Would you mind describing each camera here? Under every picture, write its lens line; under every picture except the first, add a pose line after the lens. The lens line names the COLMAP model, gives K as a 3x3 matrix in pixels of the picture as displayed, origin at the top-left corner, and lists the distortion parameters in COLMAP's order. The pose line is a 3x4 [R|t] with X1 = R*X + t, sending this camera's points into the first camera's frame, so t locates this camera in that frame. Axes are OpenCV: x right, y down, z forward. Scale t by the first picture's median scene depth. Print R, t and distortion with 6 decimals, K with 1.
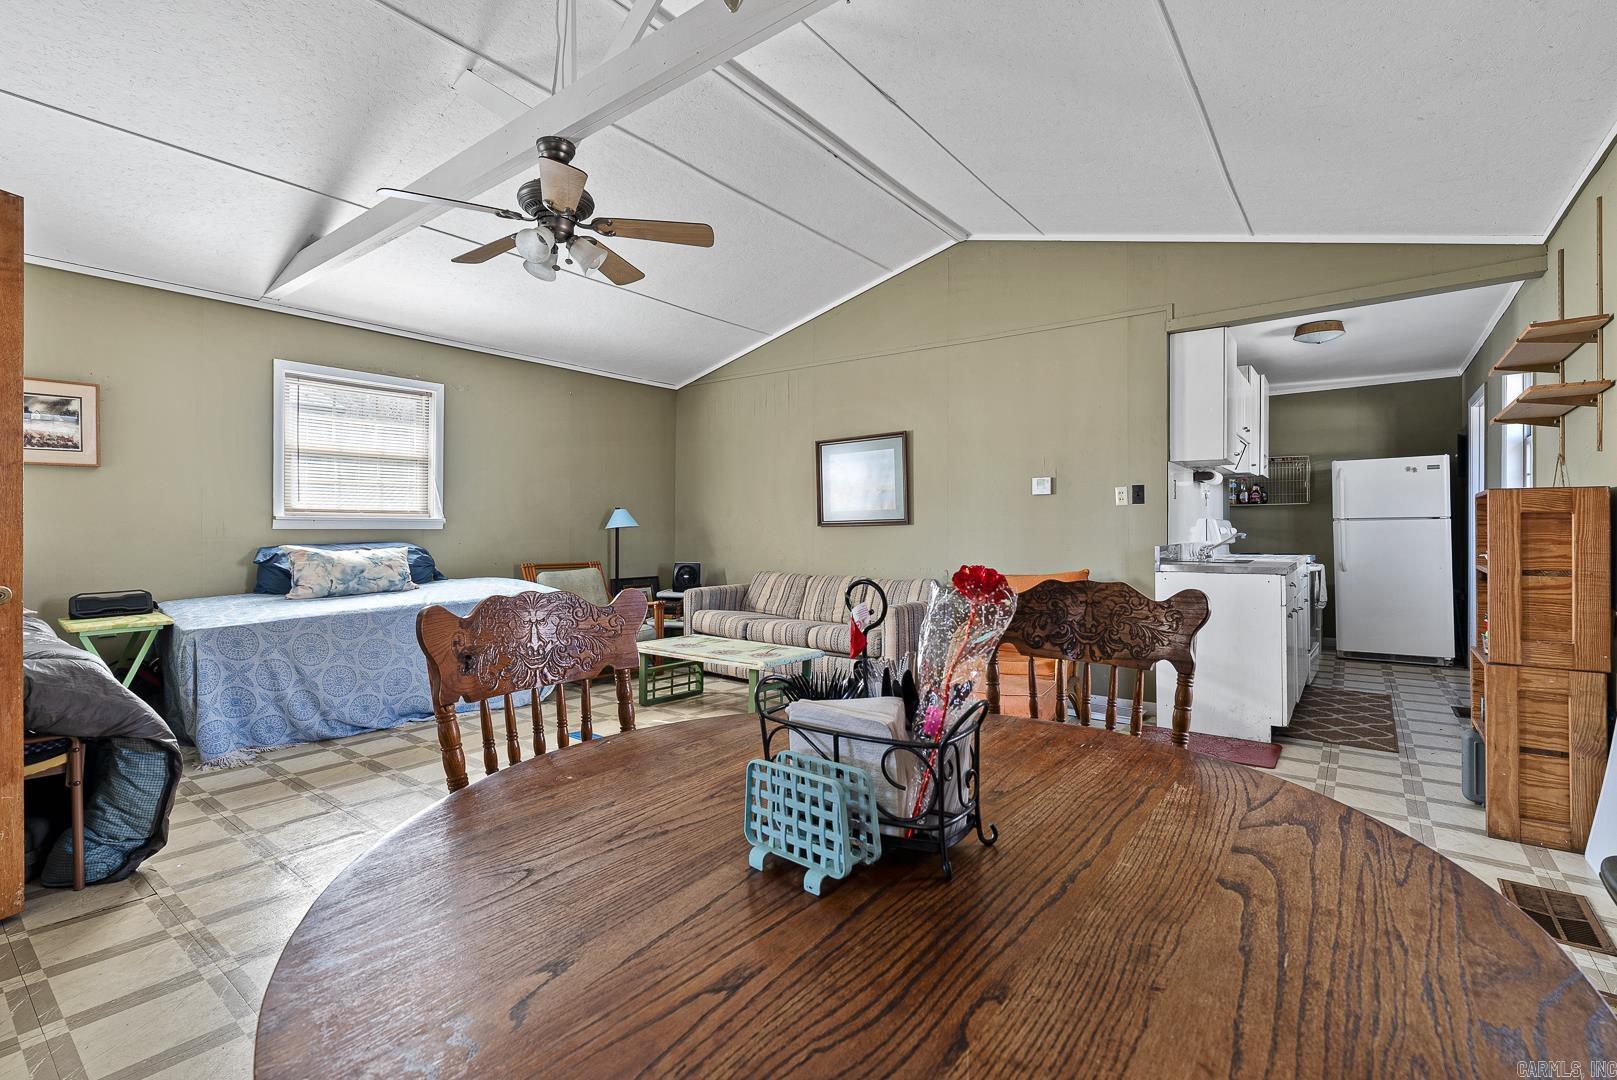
lens RADIAL K [[741.7, 0, 803.7], [0, 741.7, 526.5], [0, 0, 1]] dist [0.000867, 0.000214]
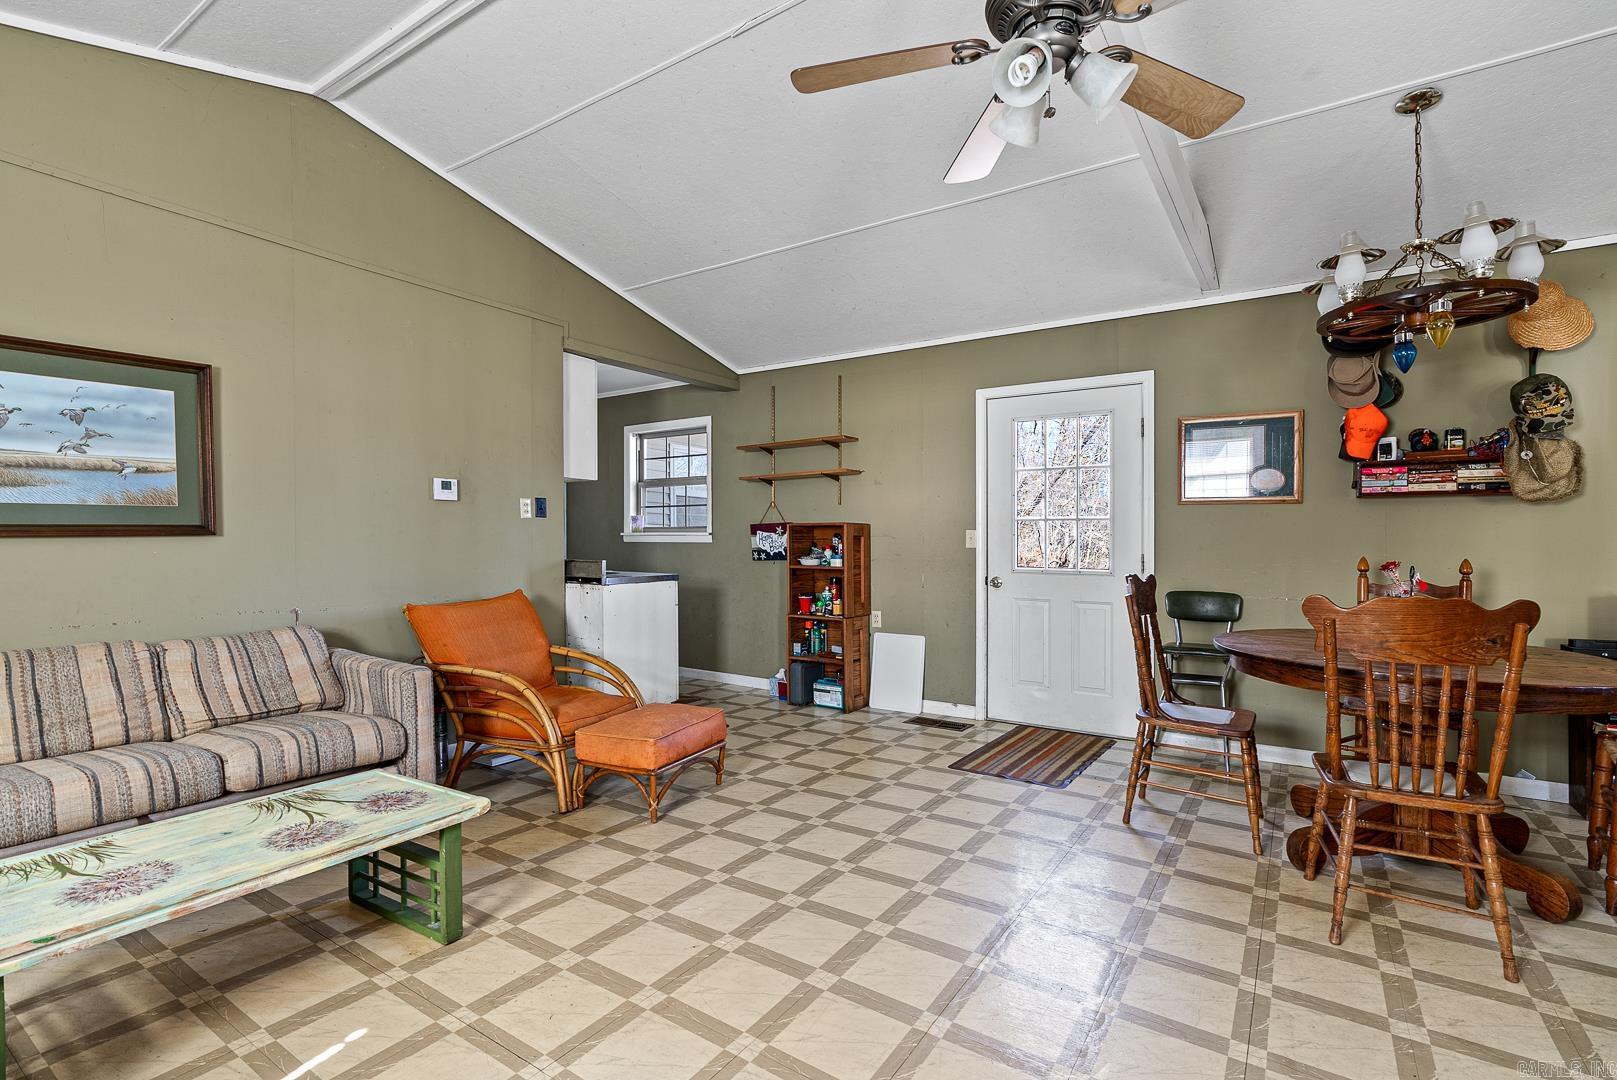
lens RADIAL K [[756.4, 0, 802.0], [0, 756.4, 535.0], [0, 0, 1]] dist [-0.001285, -0.000040]
pose [[-0.066190, 0.008681, 0.997769, -0.570904], [-0.006832, 0.999935, -0.009153, -0.001586], [-0.997784, -0.007422, -0.066126, 0.763140]]
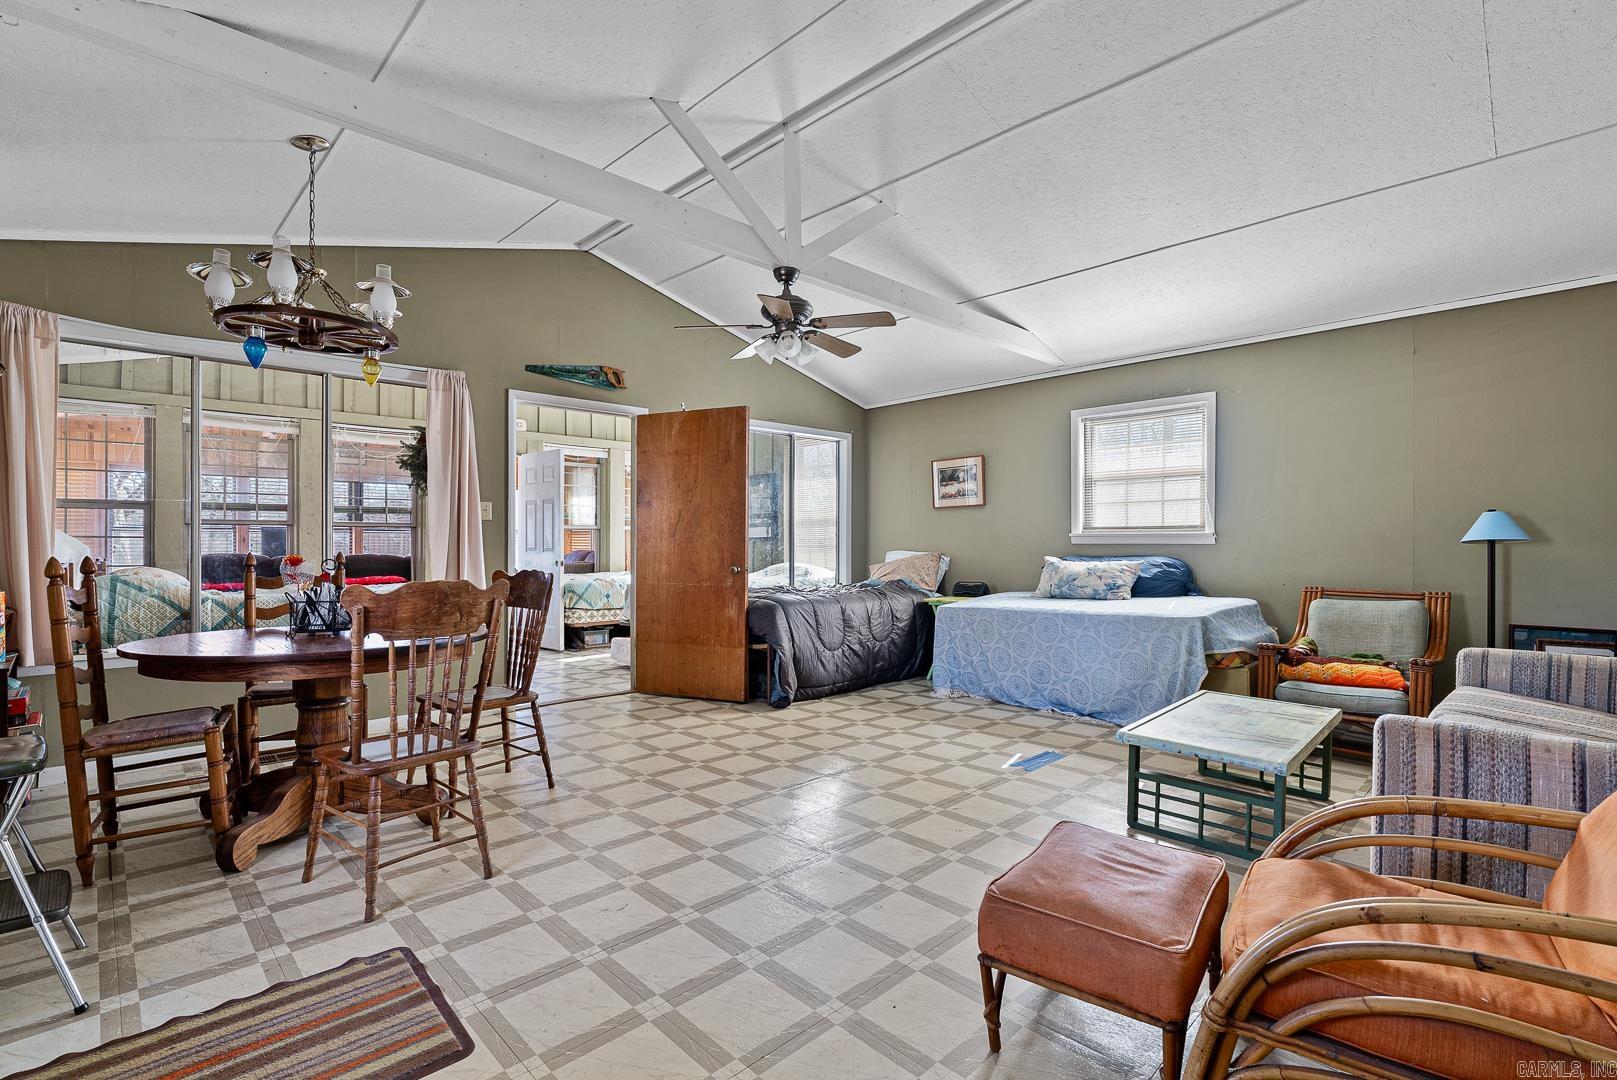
lens RADIAL K [[749.4, 0, 808.5], [0, 749.4, 540.0], [0, 0, 1]] dist [-0.001989, 0.000081]
pose [[-0.139256, -0.004275, -0.990247, 0.659638], [0.003841, 0.999981, -0.004858, 0.002023], [0.990249, -0.004480, -0.139237, 0.765698]]
